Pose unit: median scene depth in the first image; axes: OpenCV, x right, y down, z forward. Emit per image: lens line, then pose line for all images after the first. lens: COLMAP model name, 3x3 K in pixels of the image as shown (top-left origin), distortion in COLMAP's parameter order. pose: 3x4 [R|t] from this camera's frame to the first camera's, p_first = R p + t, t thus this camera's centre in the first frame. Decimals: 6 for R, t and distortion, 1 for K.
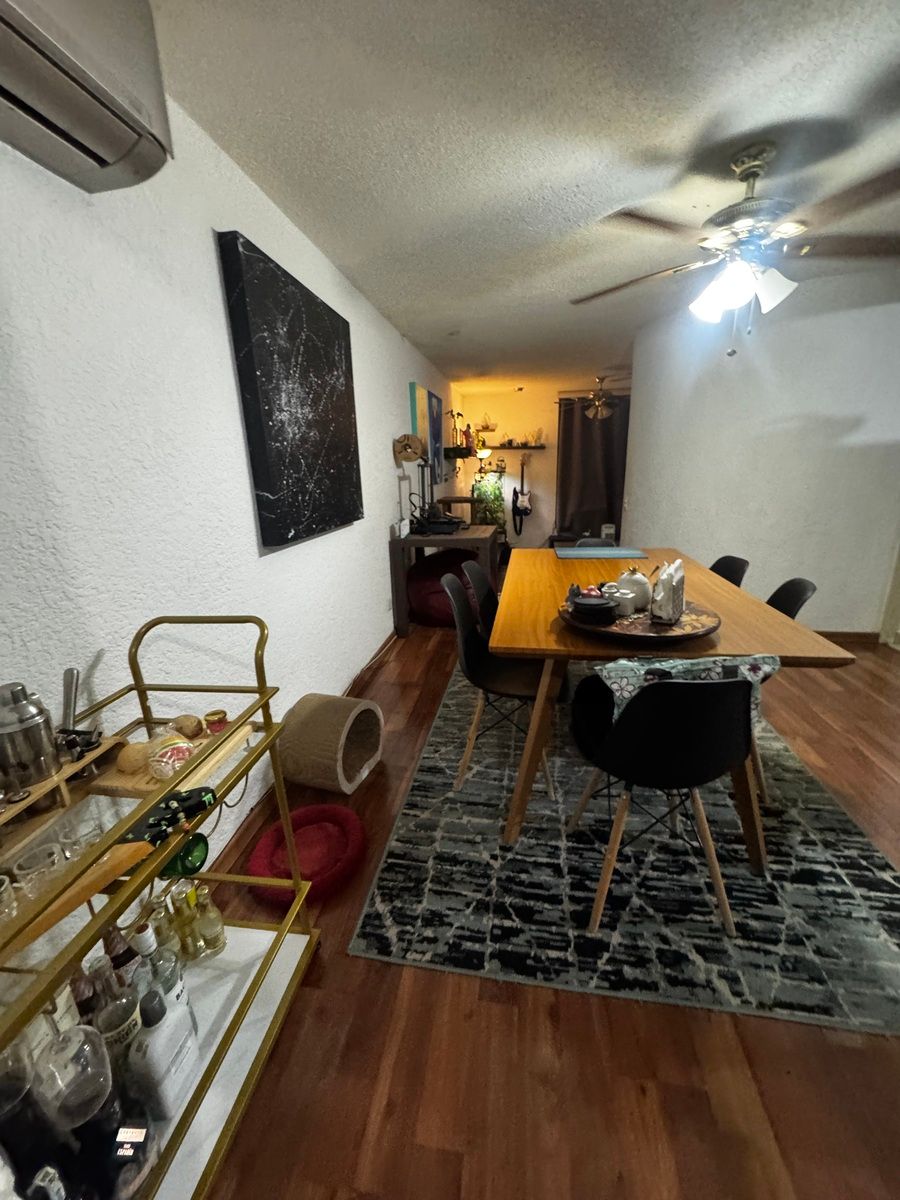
lens RADIAL K [[479.1, 0, 451.9], [0, 479.1, 596.1], [0, 0, 1]] dist [-0.002478, -0.000047]
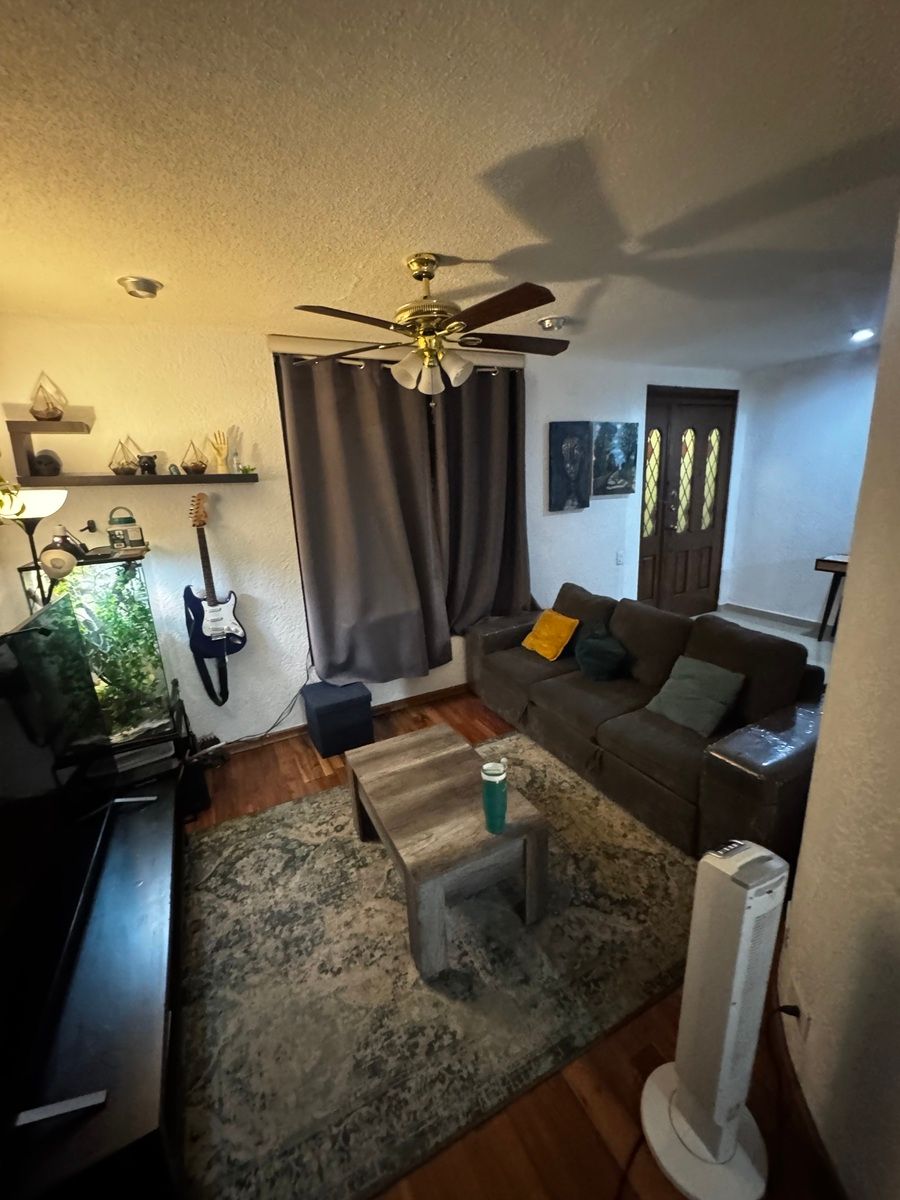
lens RADIAL K [[479.1, 0, 442.3], [0, 479.1, 600.1], [0, 0, 1]] dist [-0.002478, -0.000047]
pose [[0.812894, -0.154720, 0.561485, 0.083987], [0.183224, 0.983055, 0.005623, -0.185324], [-0.552841, 0.098306, 0.827468, 0.599062]]
